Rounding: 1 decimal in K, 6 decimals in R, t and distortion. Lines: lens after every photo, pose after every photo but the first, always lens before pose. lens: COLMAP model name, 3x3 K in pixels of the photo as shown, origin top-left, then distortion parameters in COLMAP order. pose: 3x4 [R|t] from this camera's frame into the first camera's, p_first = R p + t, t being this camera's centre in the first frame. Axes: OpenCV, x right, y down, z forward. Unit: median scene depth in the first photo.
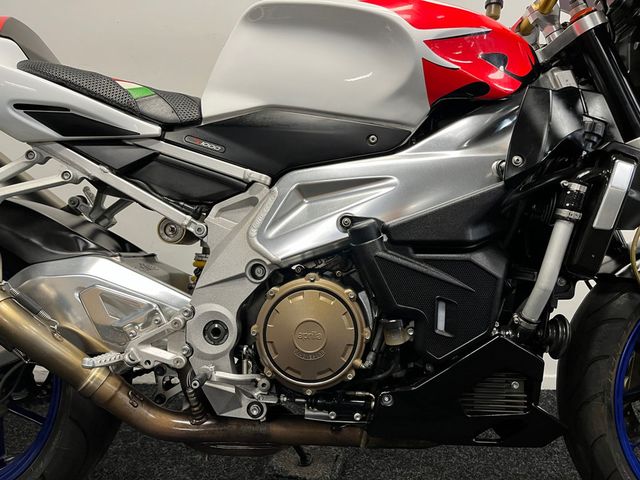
lens RADIAL K [[484.8, 0, 317.2], [0, 484.8, 240.6], [0, 0, 1]] dist [0.064737, -0.094558]
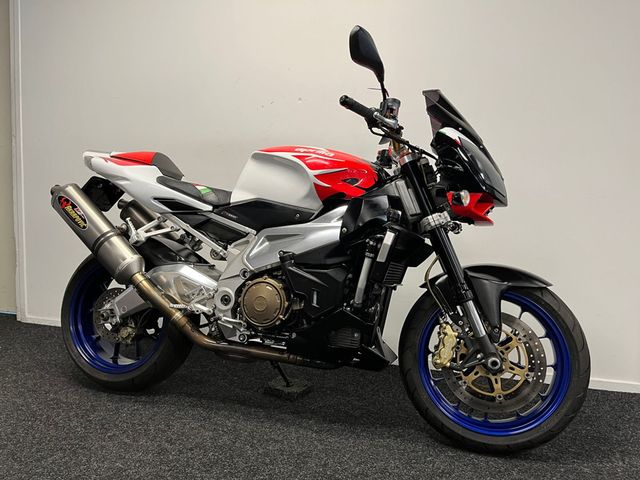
lens RADIAL K [[484.8, 0, 317.2], [0, 484.8, 240.6], [0, 0, 1]] dist [0.064737, -0.094558]
pose [[0.963519, 0.035153, -0.265323, 0.781804], [-0.048265, 0.997906, -0.043061, -0.009708], [0.263253, 0.054296, 0.963198, -1.062327]]
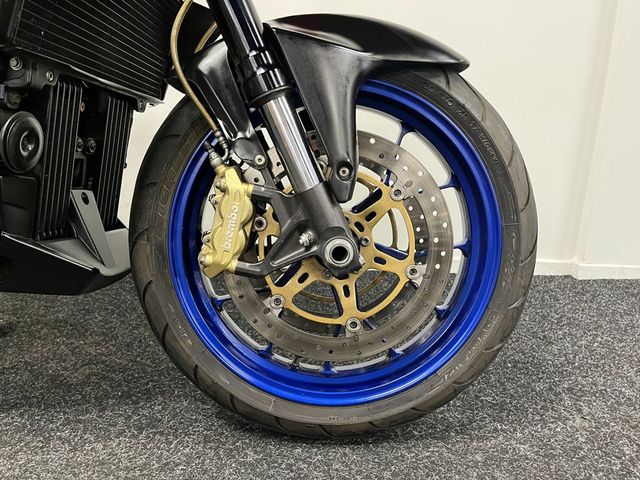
lens RADIAL K [[484.8, 0, 317.2], [0, 484.8, 240.6], [0, 0, 1]] dist [0.064737, -0.094558]
pose [[0.999763, 0.013959, -0.016718, 0.936926], [-0.011056, 0.986618, 0.162672, 0.211804], [0.018765, -0.162449, 0.986538, 0.242318]]
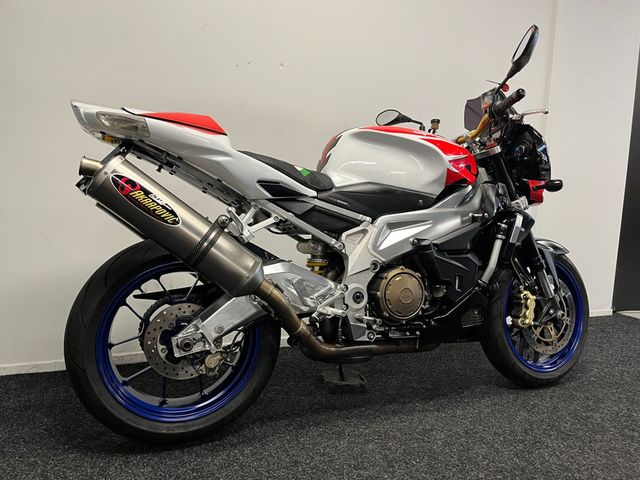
lens RADIAL K [[484.8, 0, 317.2], [0, 484.8, 240.6], [0, 0, 1]] dist [0.064737, -0.094558]
pose [[0.915215, -0.022266, 0.402350, -1.157513], [0.019086, 0.999747, 0.011911, -0.073186], [-0.402513, -0.003222, 0.915409, -0.756511]]
